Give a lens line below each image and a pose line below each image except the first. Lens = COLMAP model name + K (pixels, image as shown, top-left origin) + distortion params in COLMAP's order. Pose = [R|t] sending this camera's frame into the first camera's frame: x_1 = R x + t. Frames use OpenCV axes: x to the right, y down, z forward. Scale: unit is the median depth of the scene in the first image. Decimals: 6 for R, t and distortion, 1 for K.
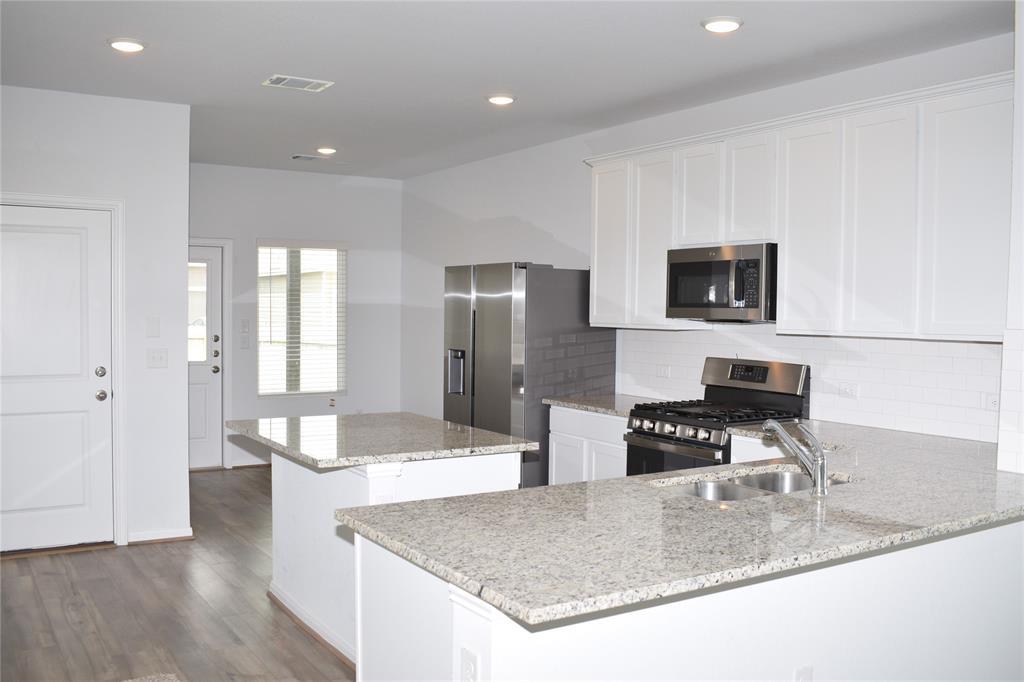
lens RADIAL K [[934.1, 0, 515.2], [0, 934.1, 345.4], [0, 0, 1]] dist [-0.076403, 0.000000]
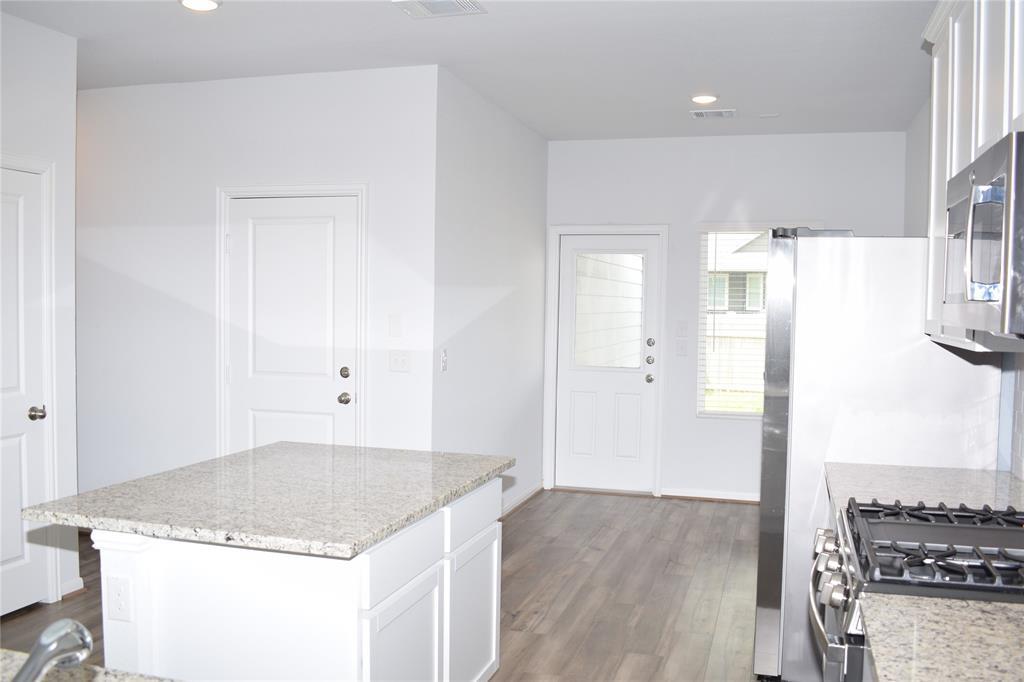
lens RADIAL K [[934.1, 0, 518.0], [0, 934.1, 339.4], [0, 0, 1]] dist [-0.076403, 0.000000]
pose [[0.663255, 0.029557, -0.747810, 0.380015], [-0.037104, 0.999290, 0.006588, -0.017875], [0.747473, 0.023378, 0.663881, 0.547140]]
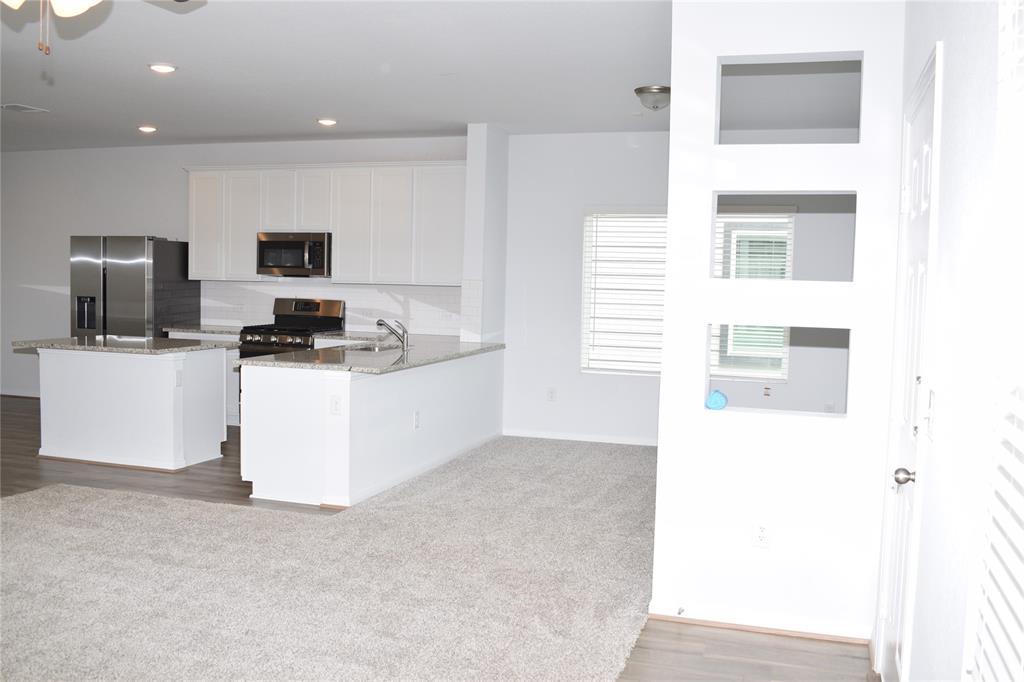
lens RADIAL K [[934.1, 0, 516.8], [0, 934.1, 342.0], [0, 0, 1]] dist [-0.076403, 0.000000]
pose [[0.766450, -0.039466, 0.641090, -0.558885], [0.011737, 0.998804, 0.047455, 0.018415], [-0.642197, -0.028848, 0.765997, -0.571207]]
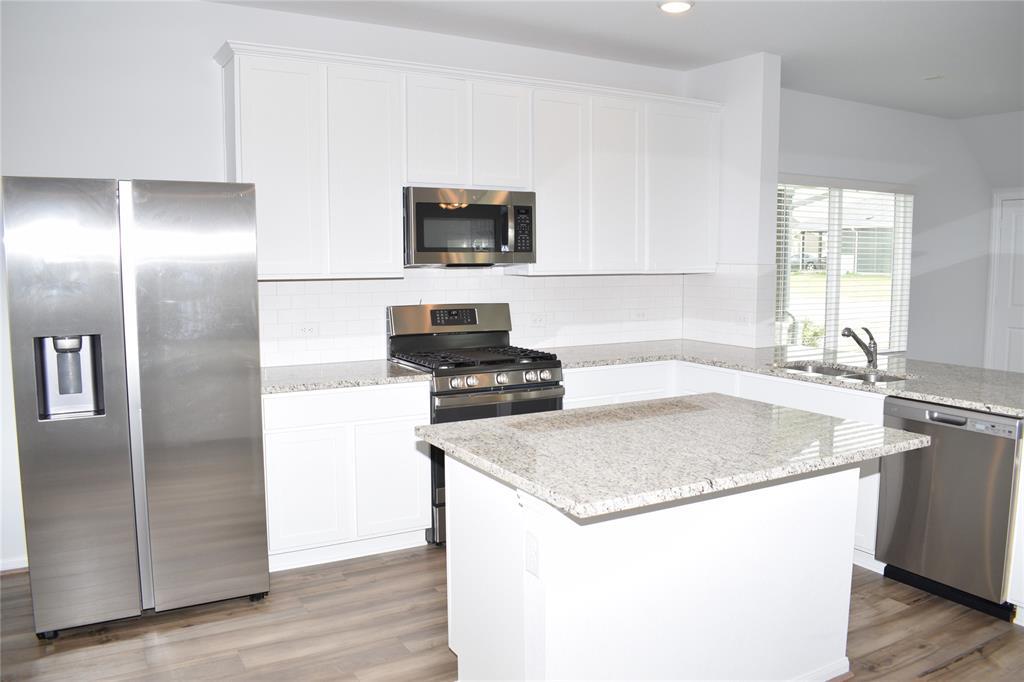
lens RADIAL K [[802.3, 0, 514.3], [0, 802.3, 345.8], [0, 0, 1]] dist [-0.098526, 0.017251]
pose [[0.039940, -0.119955, 0.991976, -0.616733], [0.042342, 0.992079, 0.118263, -0.039554], [-0.998305, 0.037279, 0.044703, 0.898799]]
